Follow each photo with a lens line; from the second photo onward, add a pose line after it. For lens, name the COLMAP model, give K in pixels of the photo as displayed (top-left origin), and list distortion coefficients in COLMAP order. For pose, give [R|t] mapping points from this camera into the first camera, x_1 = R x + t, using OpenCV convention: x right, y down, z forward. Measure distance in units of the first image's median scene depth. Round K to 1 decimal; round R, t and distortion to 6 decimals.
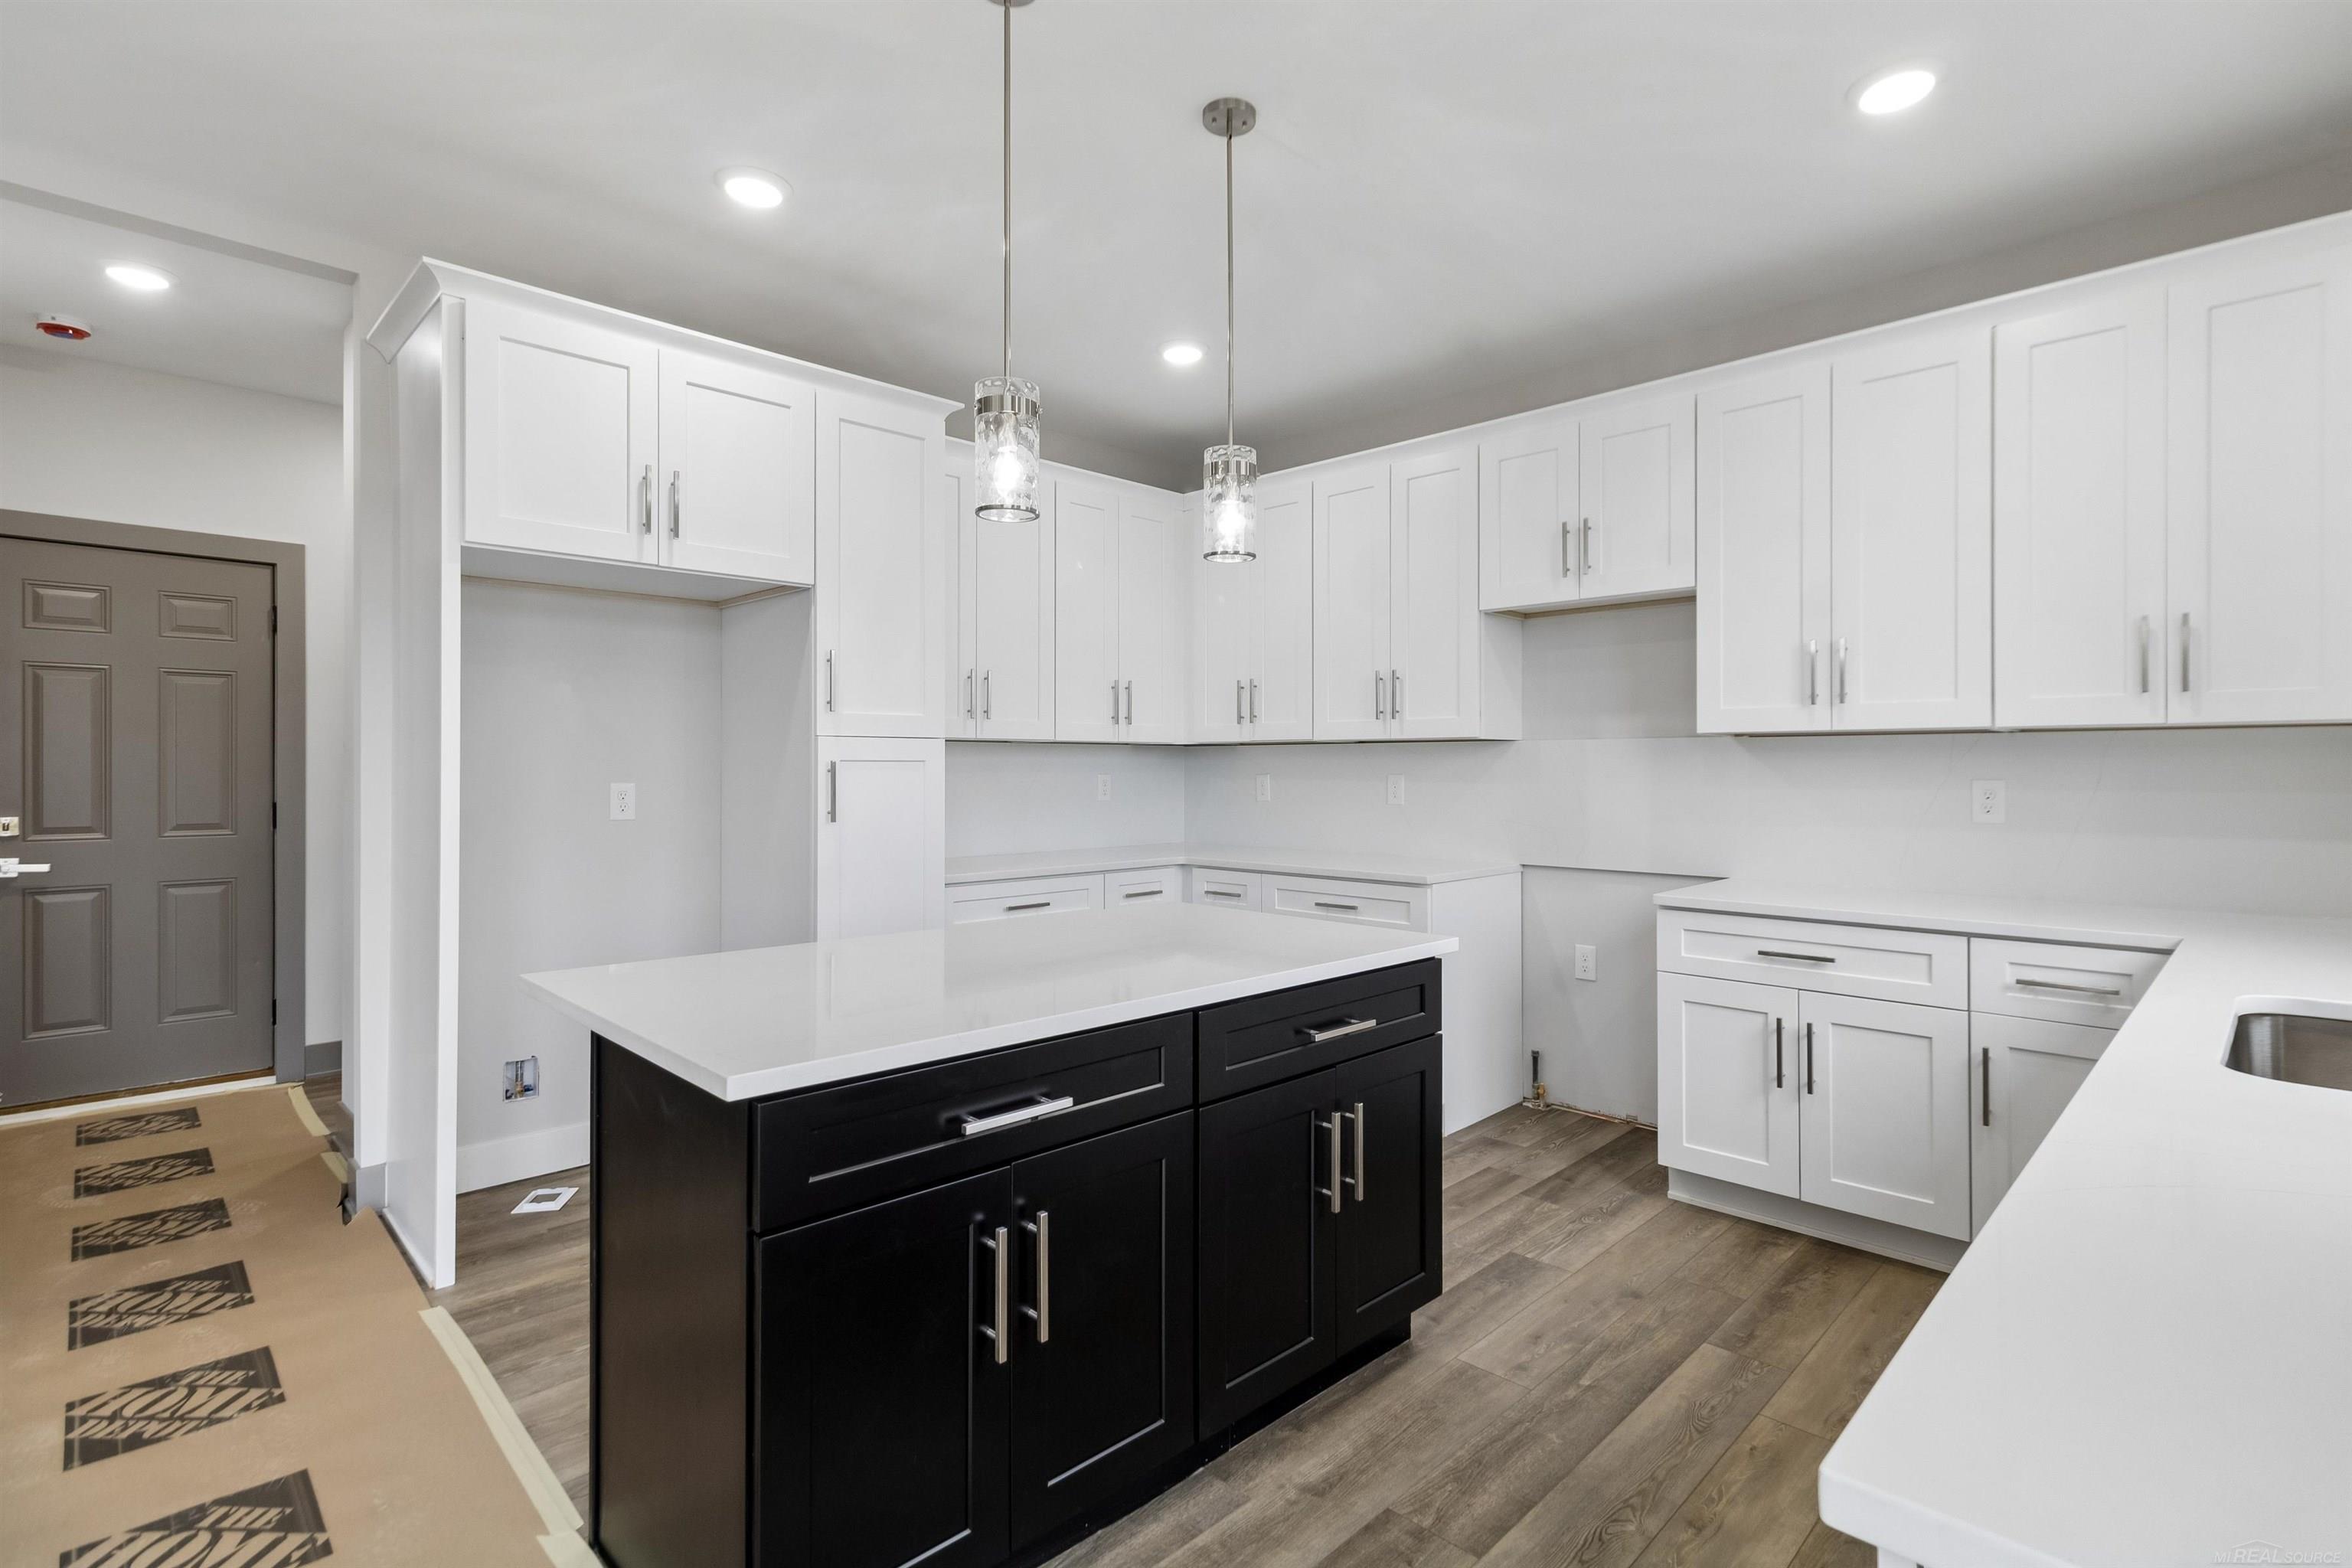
lens RADIAL K [[1113.7, 0, 1212.5], [0, 1113.7, 765.1], [0, 0, 1]] dist [0.002243, 0.000379]
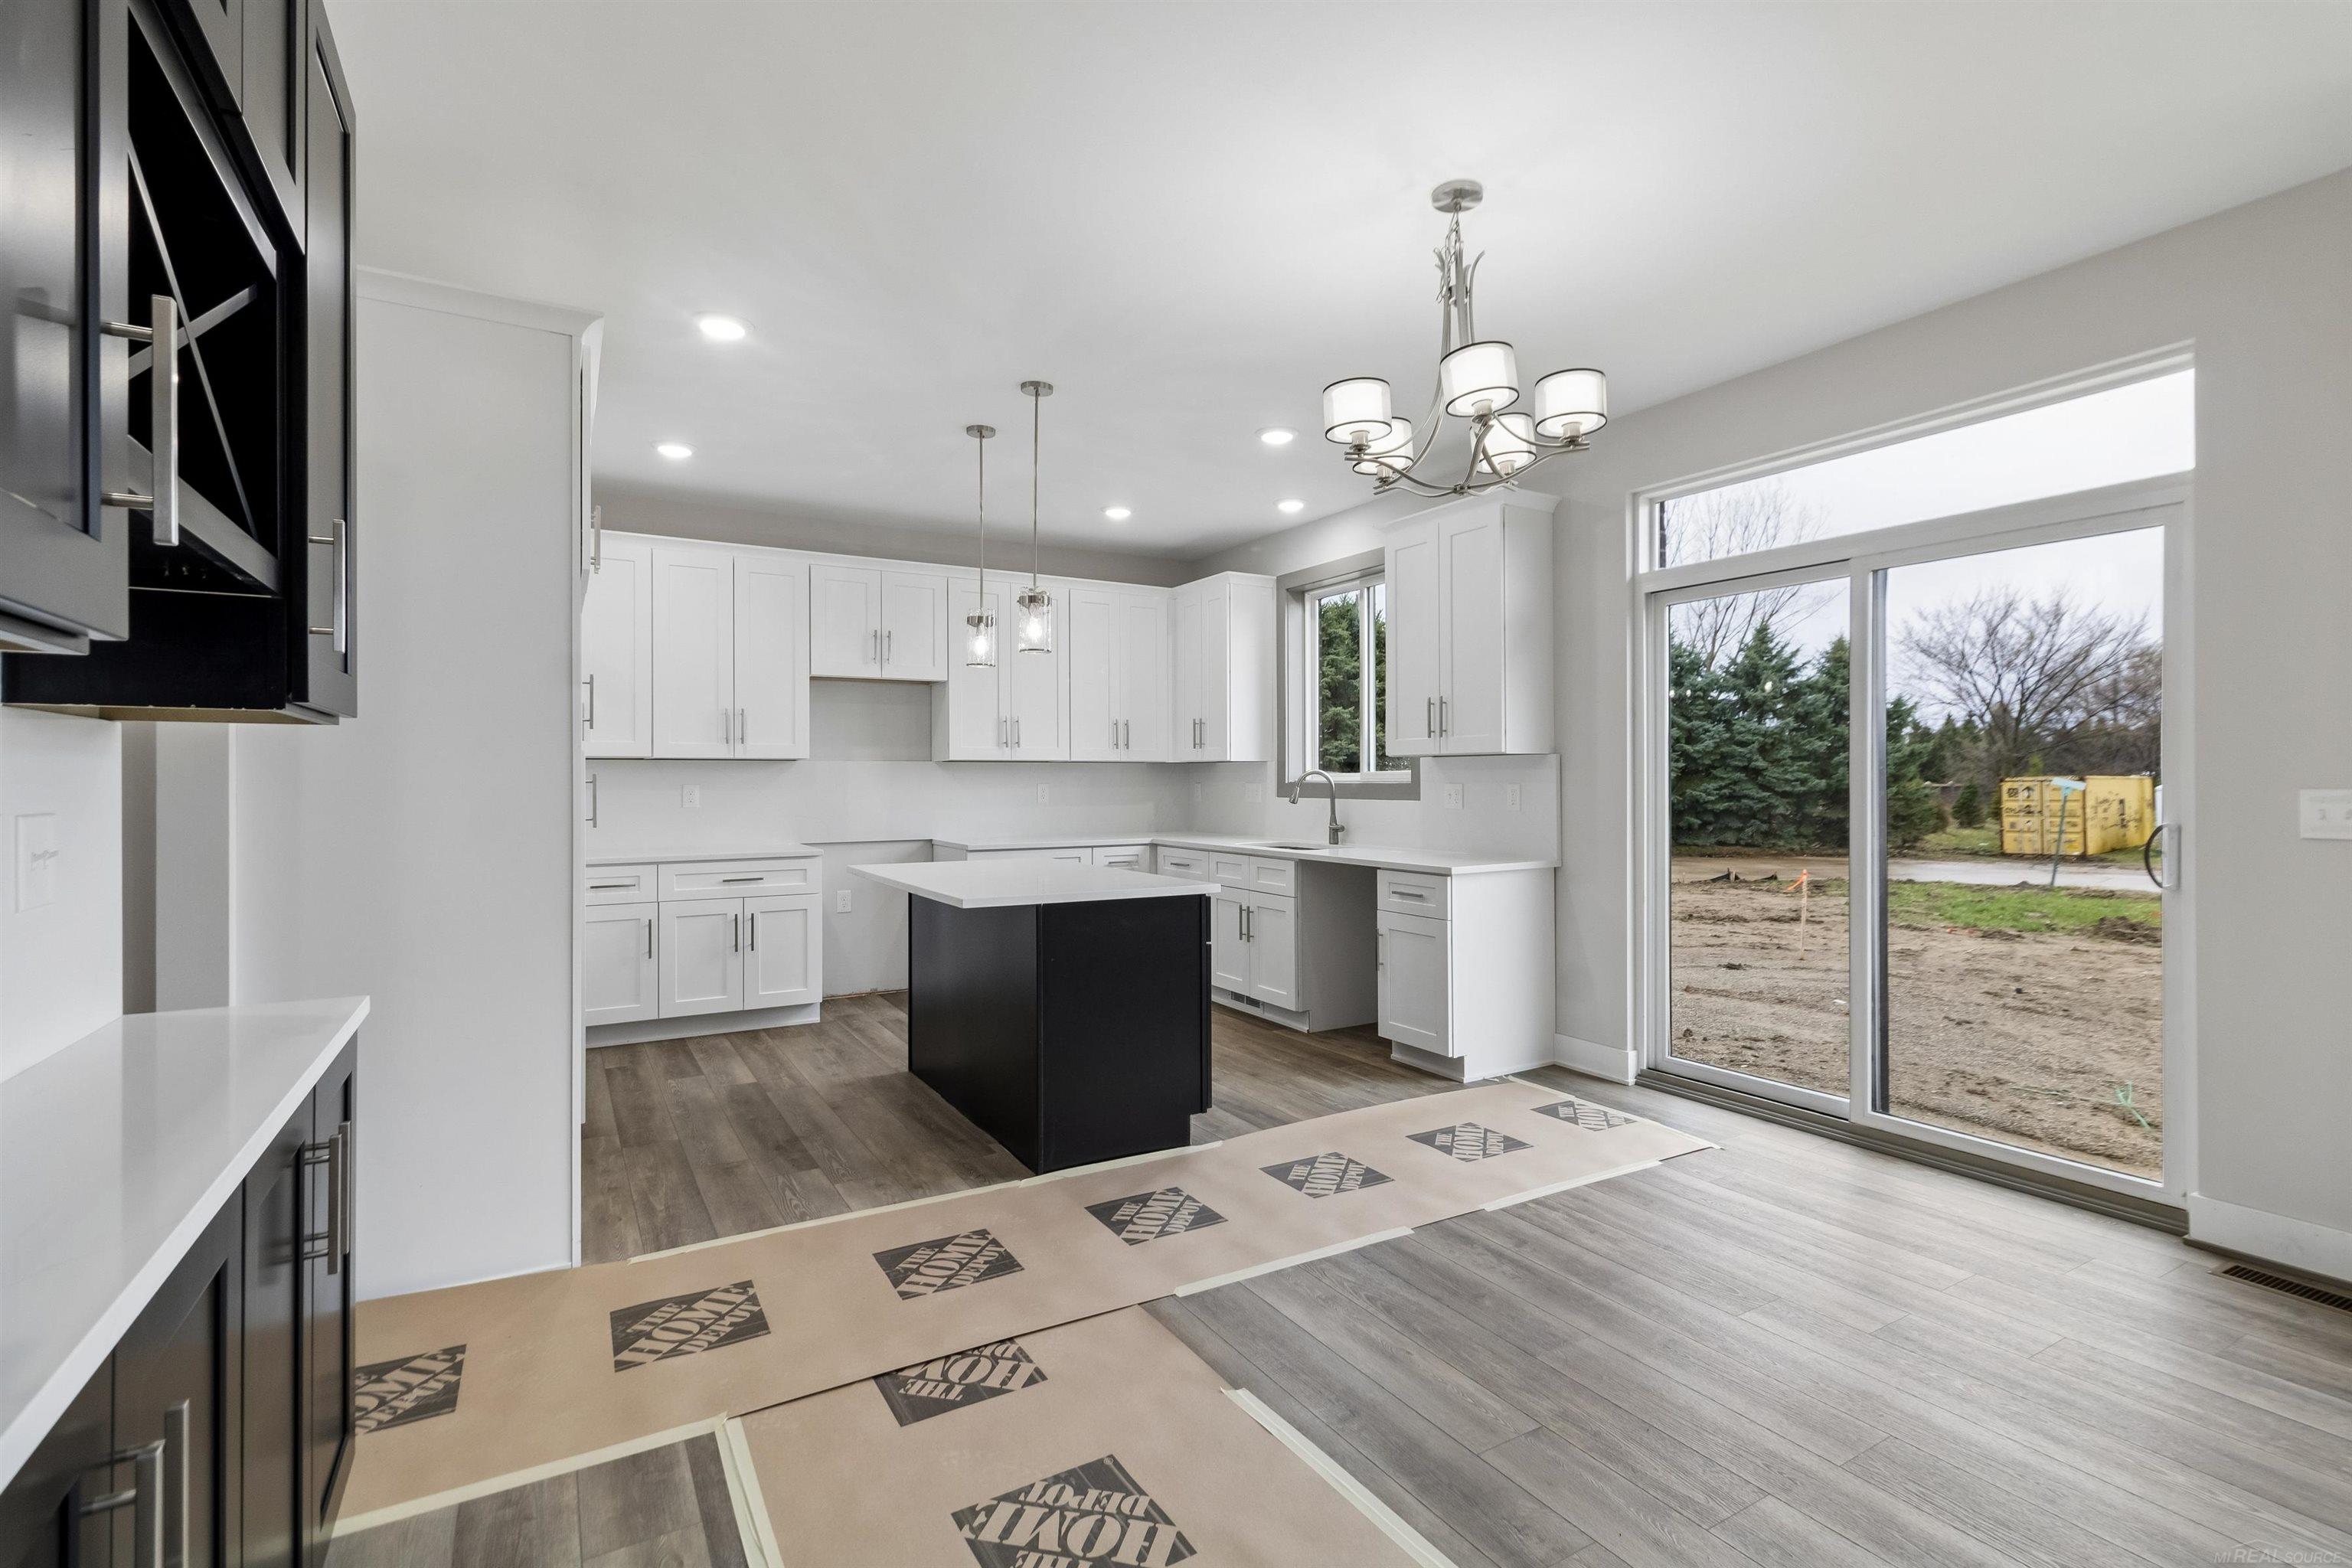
lens RADIAL K [[1113.7, 0, 1212.5], [0, 1113.7, 765.1], [0, 0, 1]] dist [0.002243, 0.000379]
pose [[0.243408, 0.011439, 0.969857, -1.448111], [0.002107, 0.999922, -0.012322, 0.004847], [-0.969922, 0.005043, 0.243365, 0.140695]]
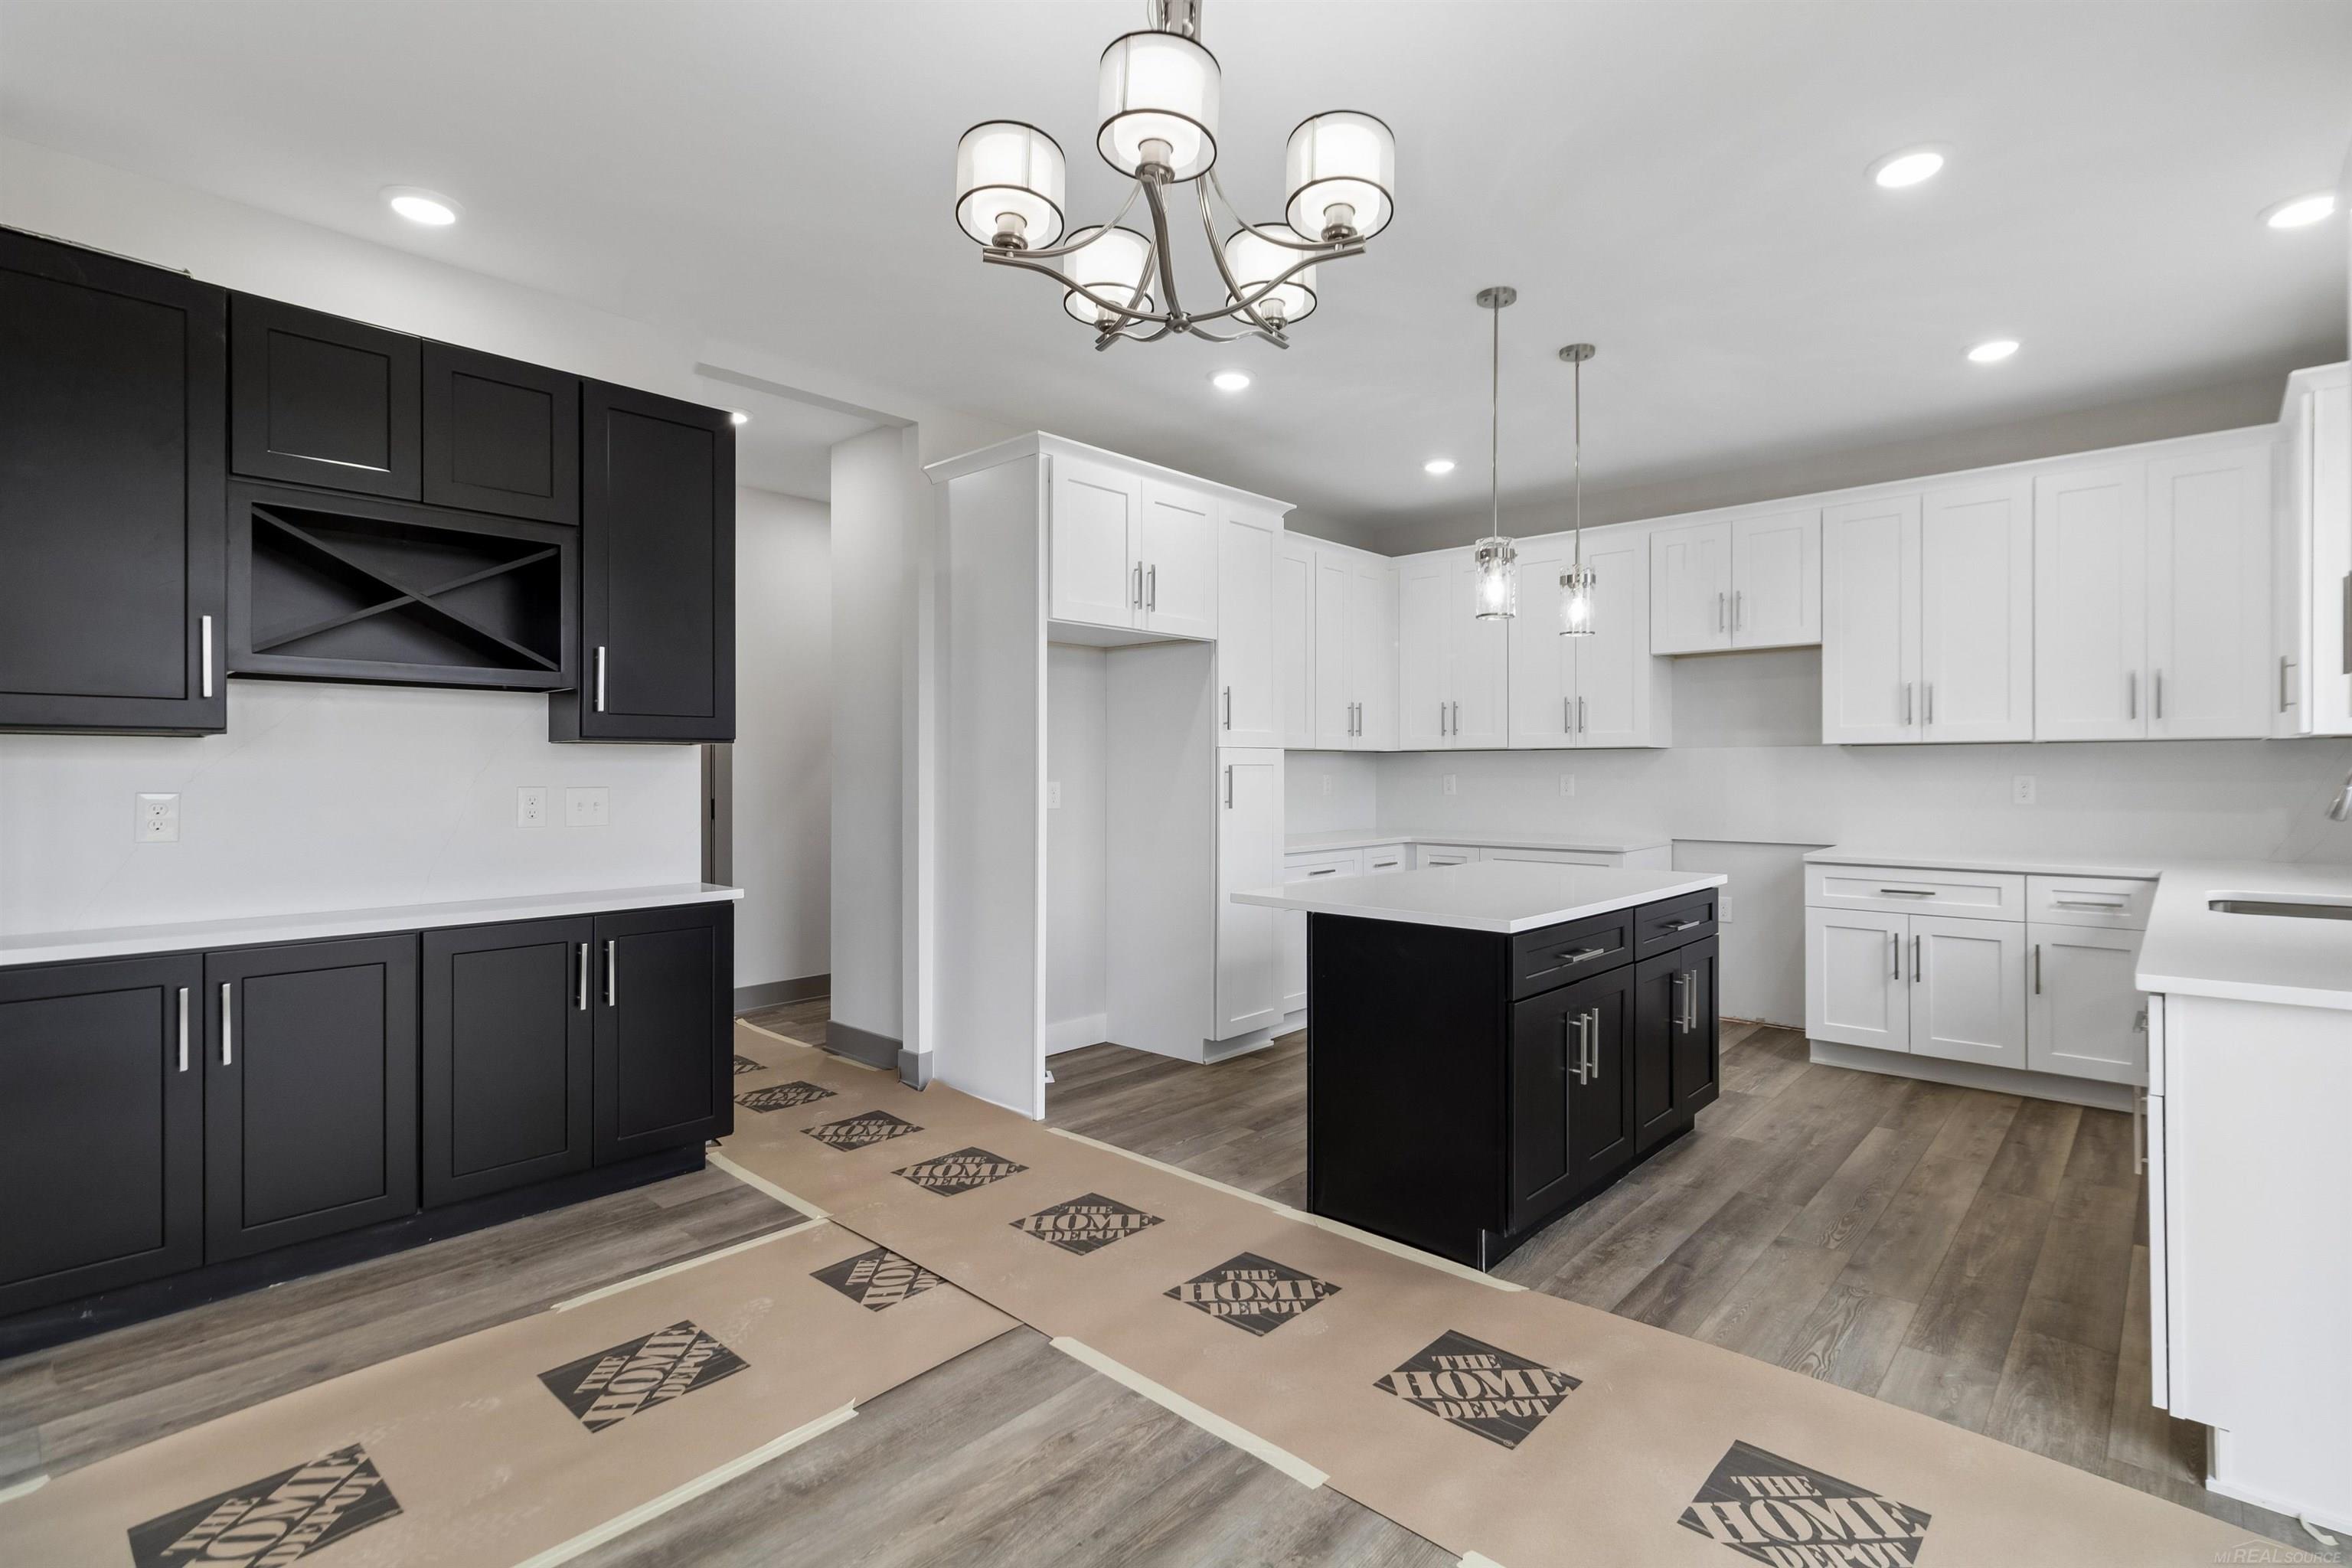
lens RADIAL K [[1098.8, 0, 1226.9], [0, 1098.8, 773.4], [0, 0, 1]] dist [0.003074, 0.000870]
pose [[0.998551, -0.003999, 0.053666, -0.473609], [0.003695, 0.999977, 0.005762, -0.001513], [-0.053688, -0.005555, 0.998542, -0.435811]]
